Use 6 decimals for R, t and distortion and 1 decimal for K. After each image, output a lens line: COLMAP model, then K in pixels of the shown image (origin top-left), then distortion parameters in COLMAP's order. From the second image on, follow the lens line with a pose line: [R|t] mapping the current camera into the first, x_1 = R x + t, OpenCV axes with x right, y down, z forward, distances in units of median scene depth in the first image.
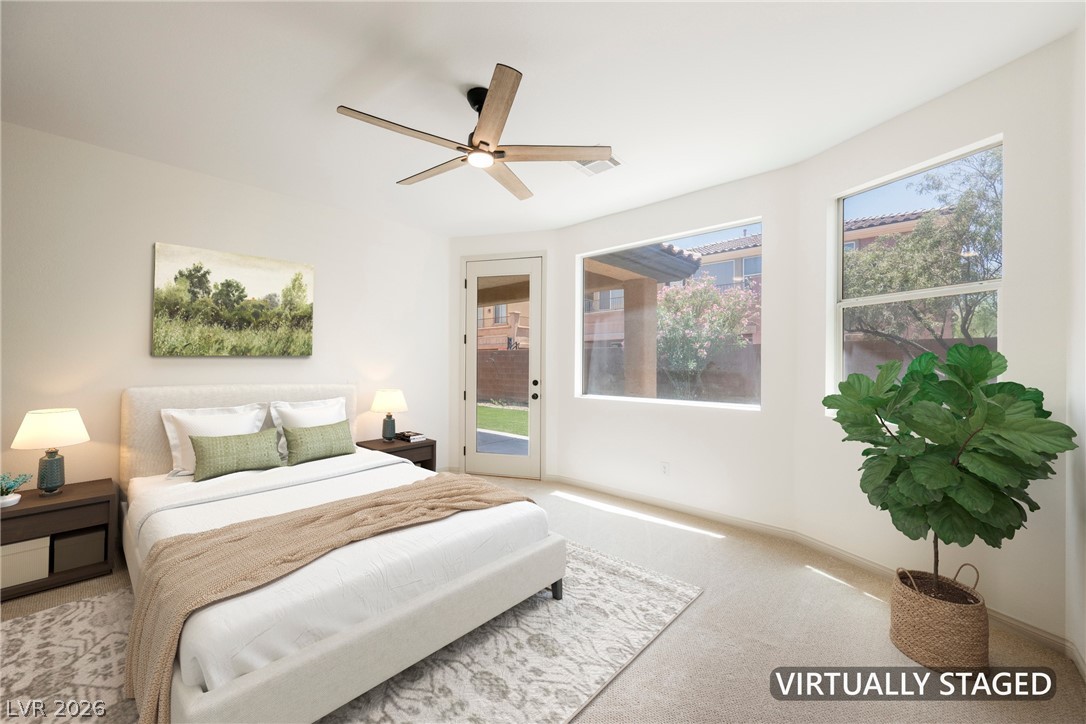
lens RADIAL K [[422.0, 0, 547.2], [0, 422.0, 361.8], [0, 0, 1]] dist [-0.008196, 0.002088]
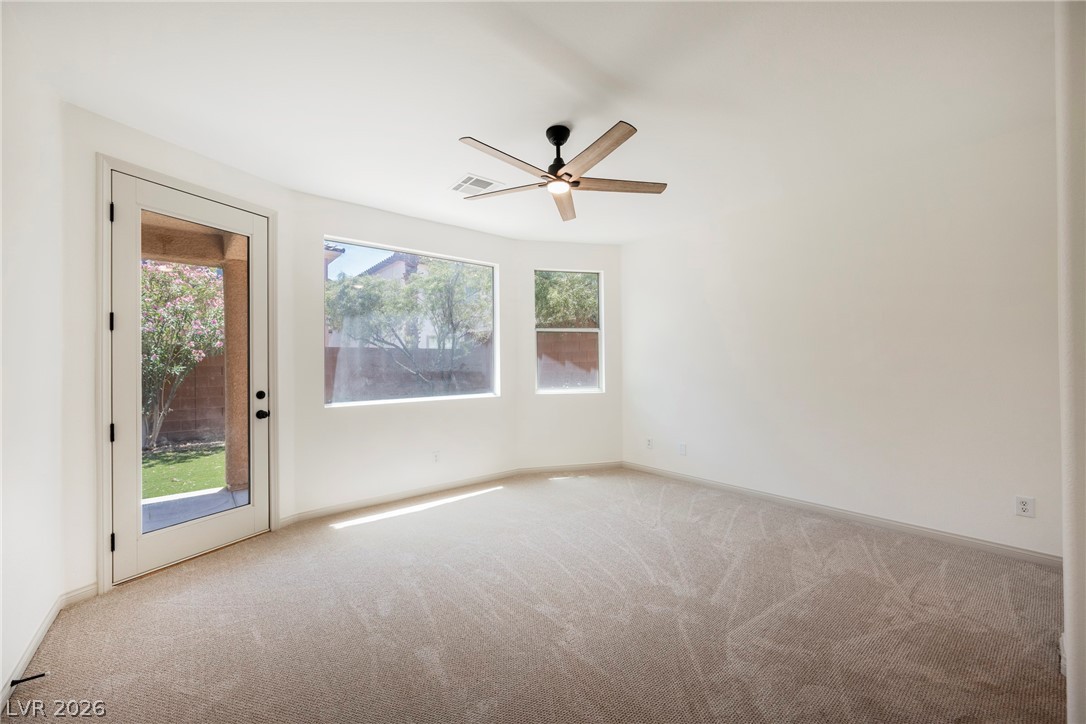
lens RADIAL K [[422.0, 0, 547.1], [0, 422.0, 360.7], [0, 0, 1]] dist [-0.008196, 0.002088]
pose [[0.142799, 0.003431, 0.989746, -0.712726], [0.007689, 0.999960, -0.004576, -0.000116], [-0.989722, 0.008264, 0.142767, 0.476156]]
